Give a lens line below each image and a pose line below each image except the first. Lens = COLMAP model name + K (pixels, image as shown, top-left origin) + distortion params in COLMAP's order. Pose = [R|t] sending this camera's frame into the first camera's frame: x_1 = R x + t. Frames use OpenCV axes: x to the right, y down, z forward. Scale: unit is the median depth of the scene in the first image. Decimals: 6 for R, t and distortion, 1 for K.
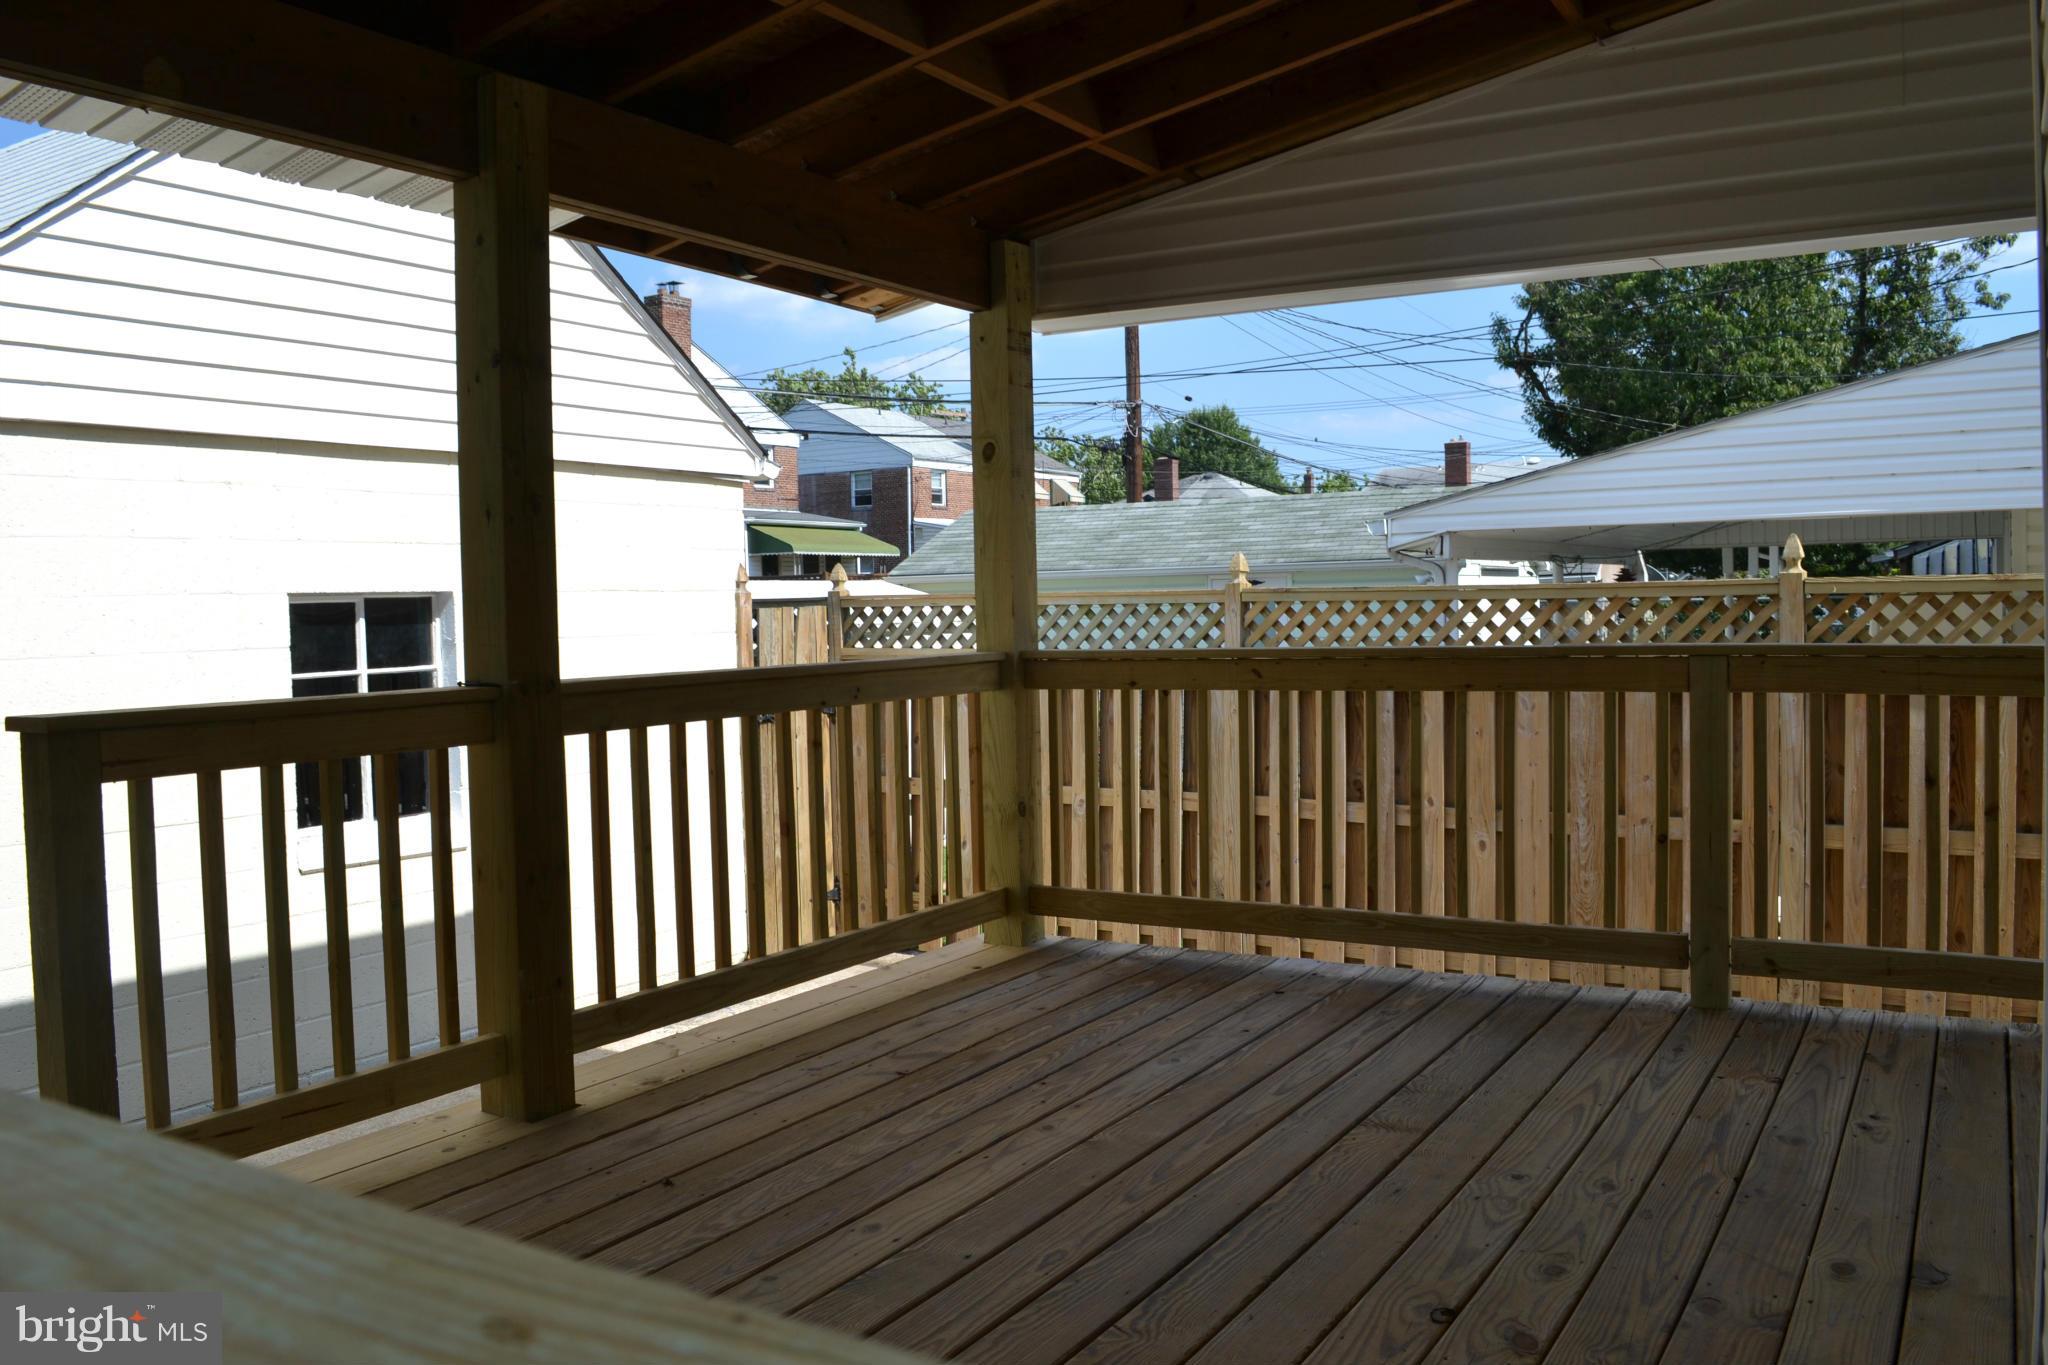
lens RADIAL K [[1631.0, 0, 1017.5], [0, 1631.0, 658.3], [0, 0, 1]] dist [-0.076158, 0.004192]
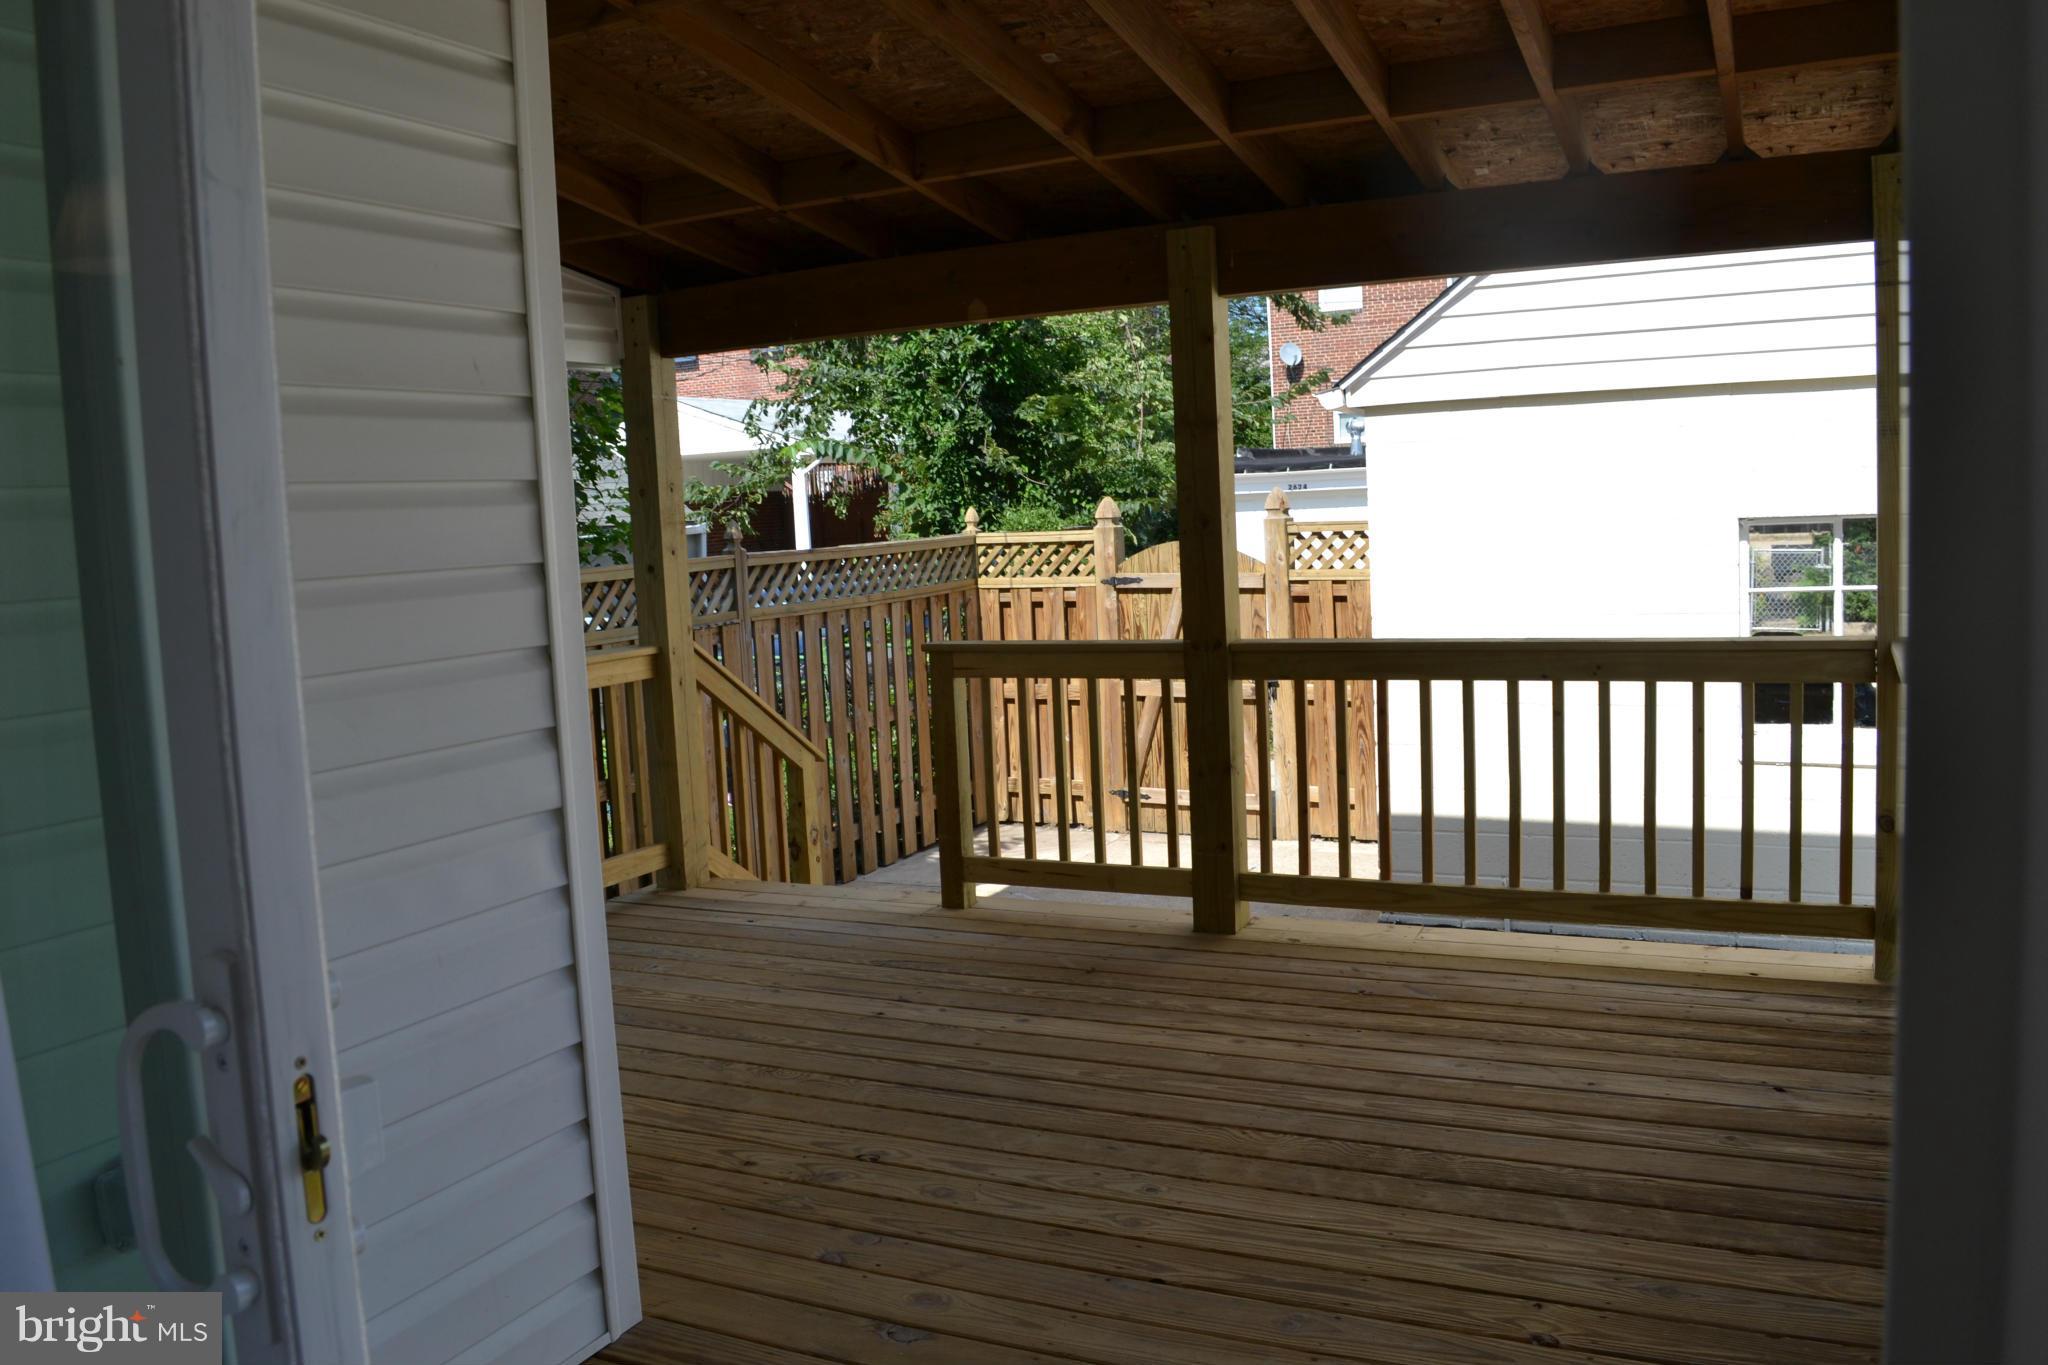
lens RADIAL K [[1631.0, 0, 1017.5], [0, 1631.0, 658.3], [0, 0, 1]] dist [-0.076158, 0.004192]
pose [[0.098801, 0.111412, -0.988851, 1.137605], [0.013033, 0.993483, 0.113236, -0.138802], [0.995022, -0.024075, 0.096705, 0.677151]]
